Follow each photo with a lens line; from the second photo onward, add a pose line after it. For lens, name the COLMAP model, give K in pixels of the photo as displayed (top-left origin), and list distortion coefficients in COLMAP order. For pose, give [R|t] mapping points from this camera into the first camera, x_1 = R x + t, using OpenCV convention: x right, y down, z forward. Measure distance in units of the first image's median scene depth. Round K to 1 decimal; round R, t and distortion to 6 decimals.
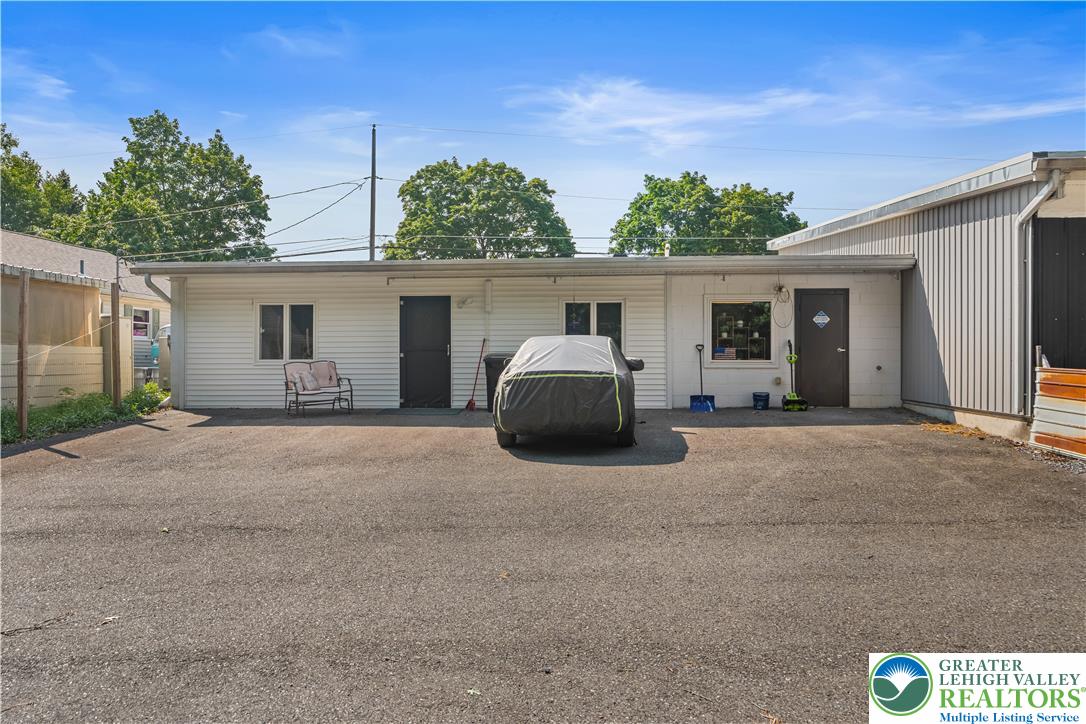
lens RADIAL K [[841.4, 0, 543.2], [0, 841.4, 386.9], [0, 0, 1]] dist [0.013540, 0.006503]
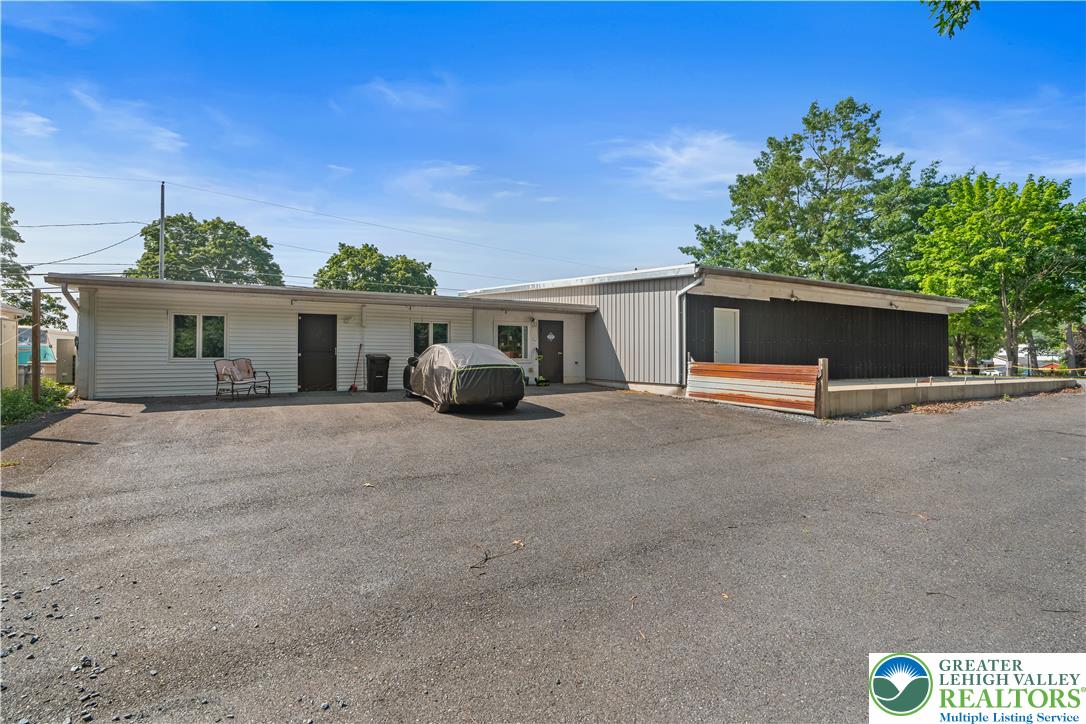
lens RADIAL K [[492.4, 0, 536.1], [0, 492.4, 368.8], [0, 0, 1]] dist [-0.016446, 0.009022]
pose [[0.848281, -0.009866, 0.529454, -0.269090], [0.015959, 0.999849, -0.006939, -0.001914], [-0.529305, 0.014336, 0.848310, 0.085941]]
